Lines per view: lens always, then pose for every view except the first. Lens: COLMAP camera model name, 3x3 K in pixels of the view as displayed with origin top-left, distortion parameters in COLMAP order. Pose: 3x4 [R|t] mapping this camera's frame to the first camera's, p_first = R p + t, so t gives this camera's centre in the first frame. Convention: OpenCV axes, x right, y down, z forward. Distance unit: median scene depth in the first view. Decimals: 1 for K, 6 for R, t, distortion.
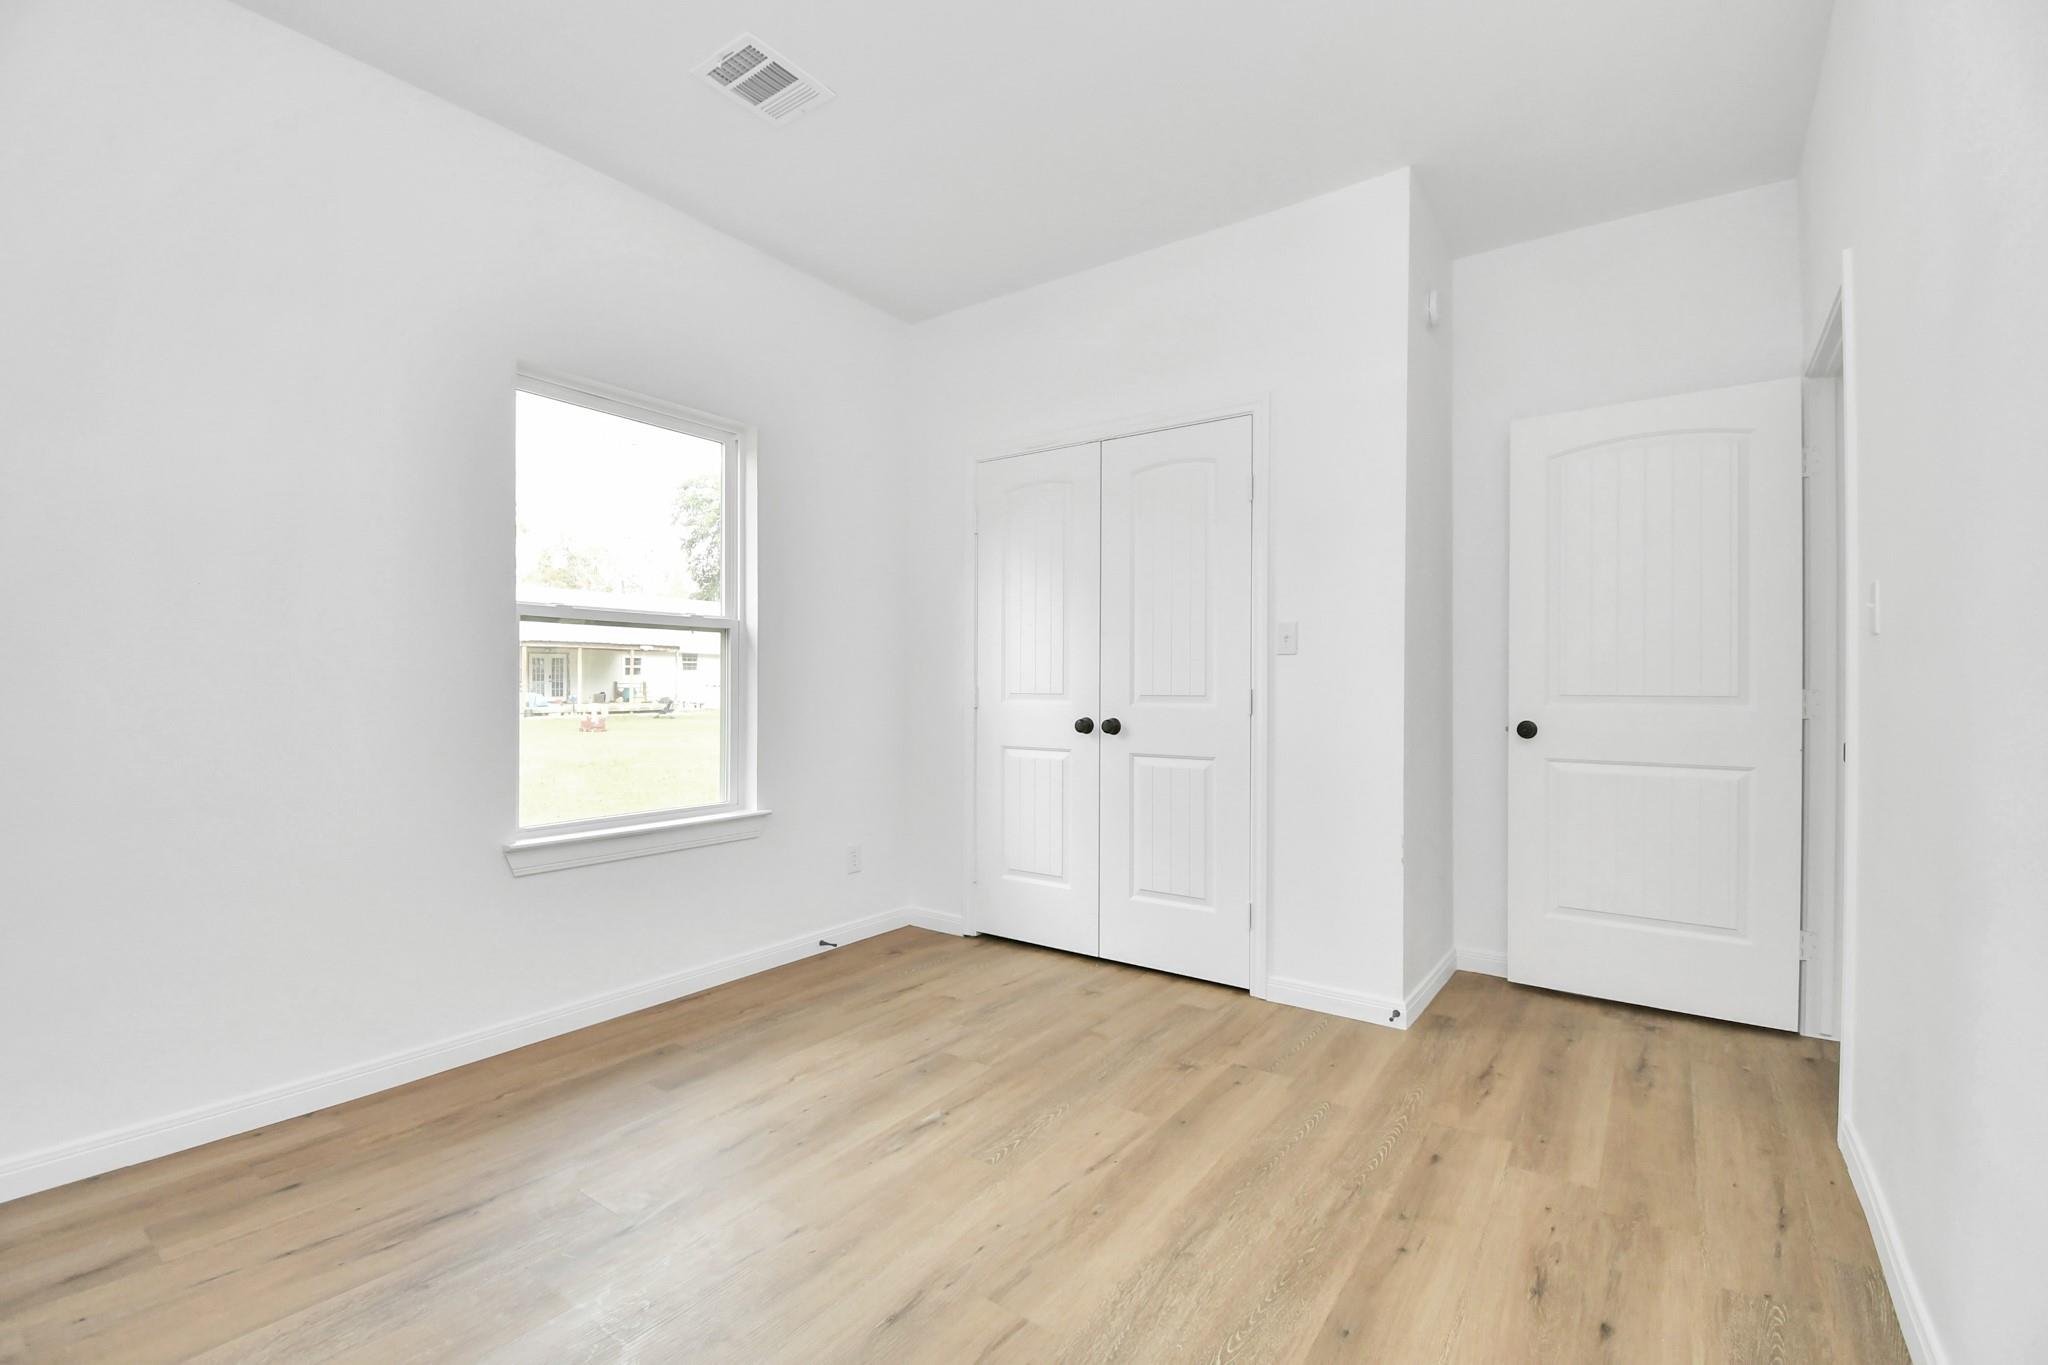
lens RADIAL K [[881.9, 0, 1024.0], [0, 881.9, 682.5], [0, 0, 1]] dist [0.024395, -0.023673]
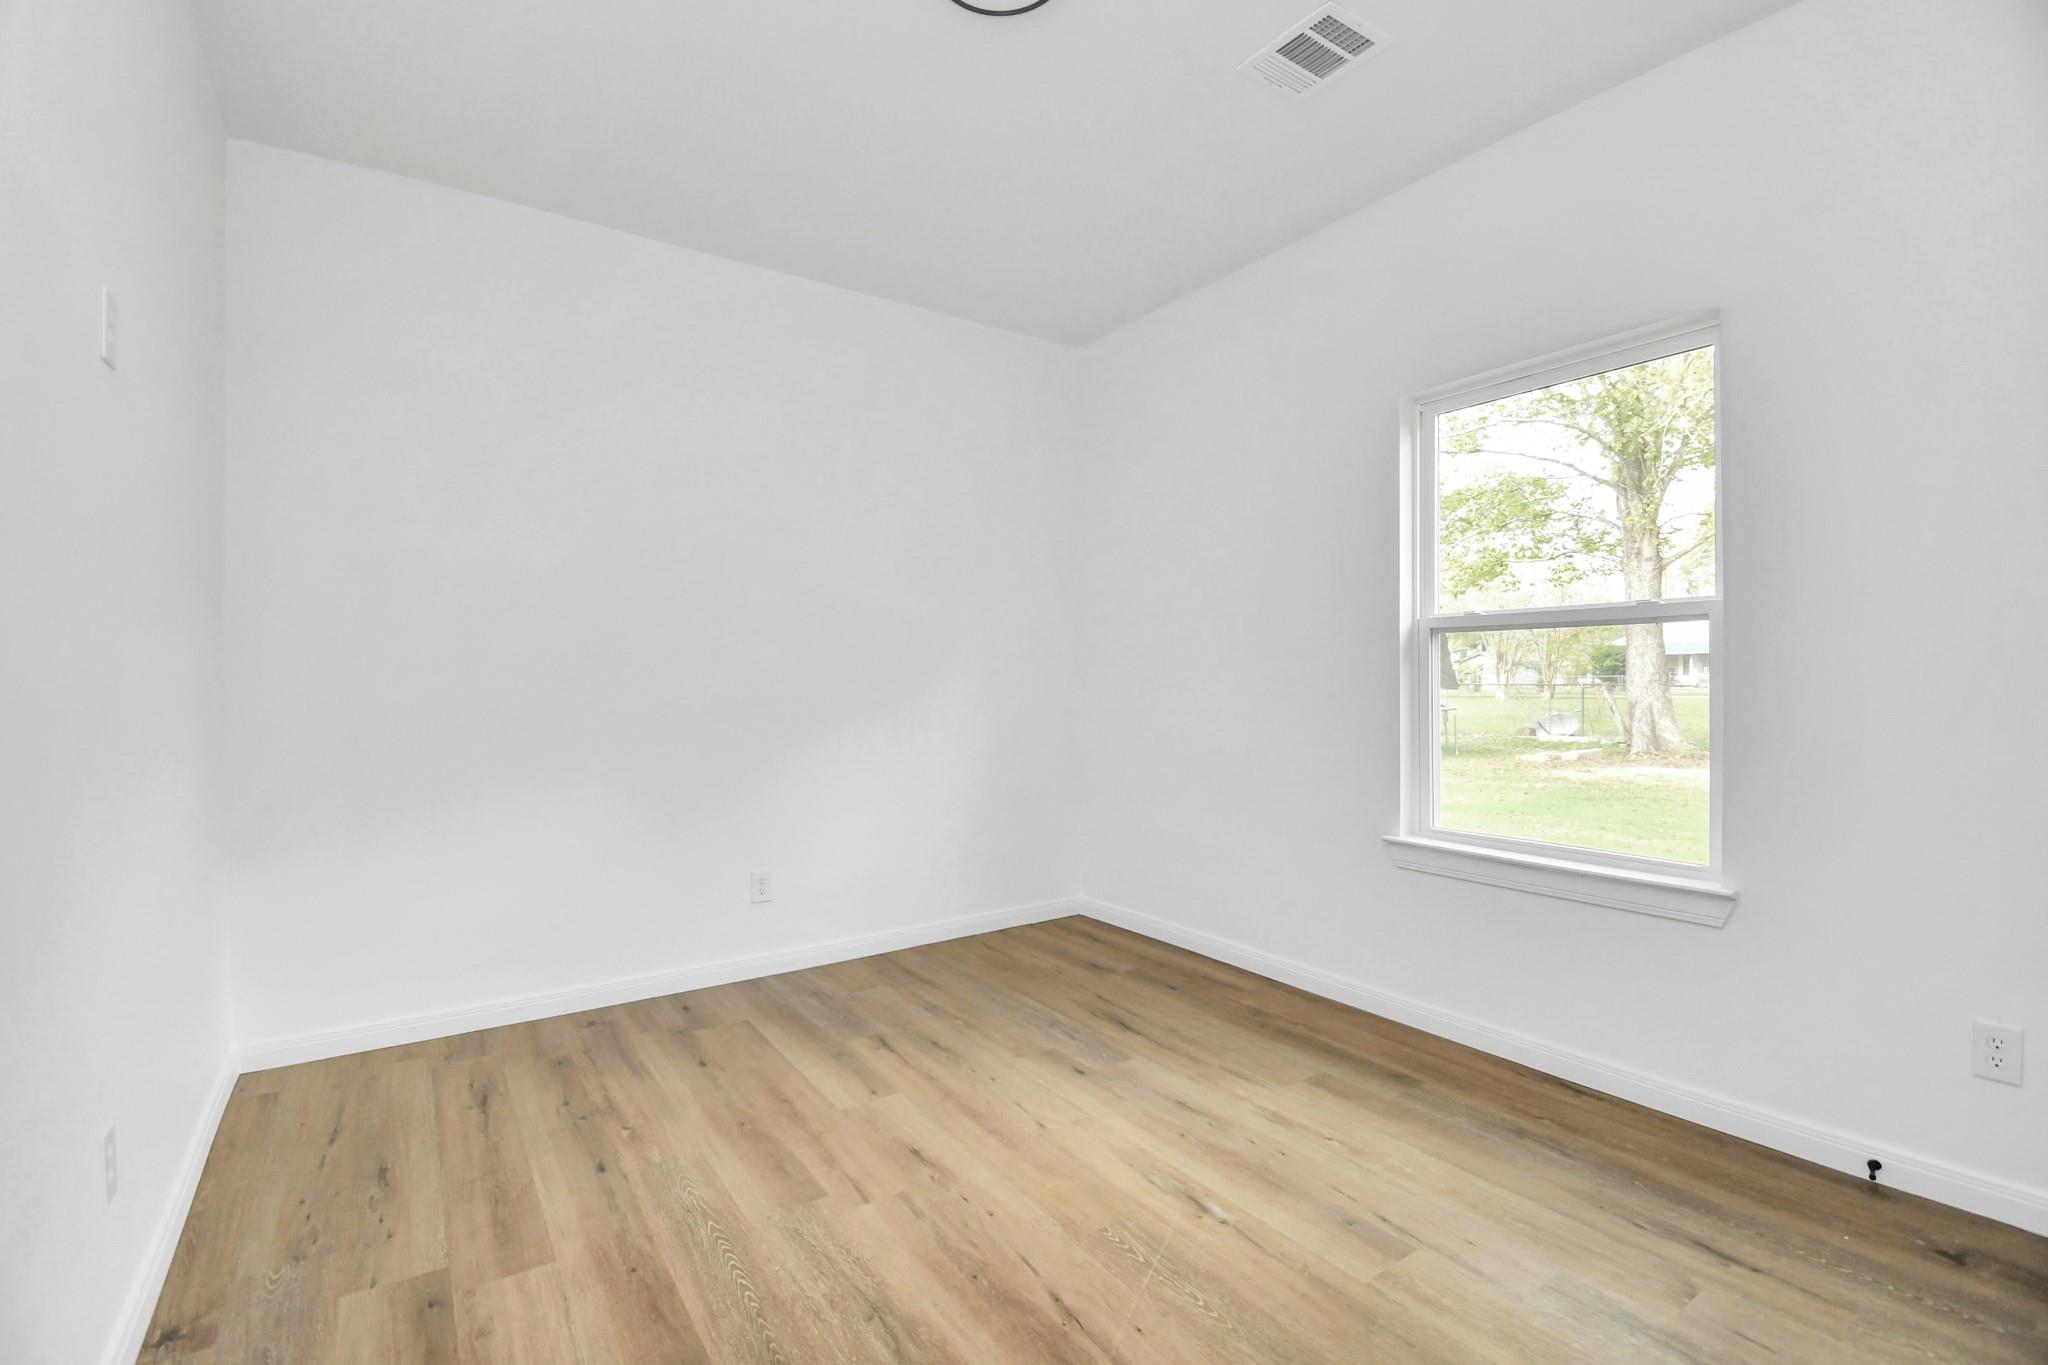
lens RADIAL K [[881.9, 0, 1024.0], [0, 881.9, 682.5], [0, 0, 1]] dist [0.024395, -0.023673]
pose [[-0.326150, 0.004176, -0.945309, 0.791222], [0.008373, 0.999964, 0.001529, -0.029450], [0.945281, -0.007417, -0.326173, 1.130716]]
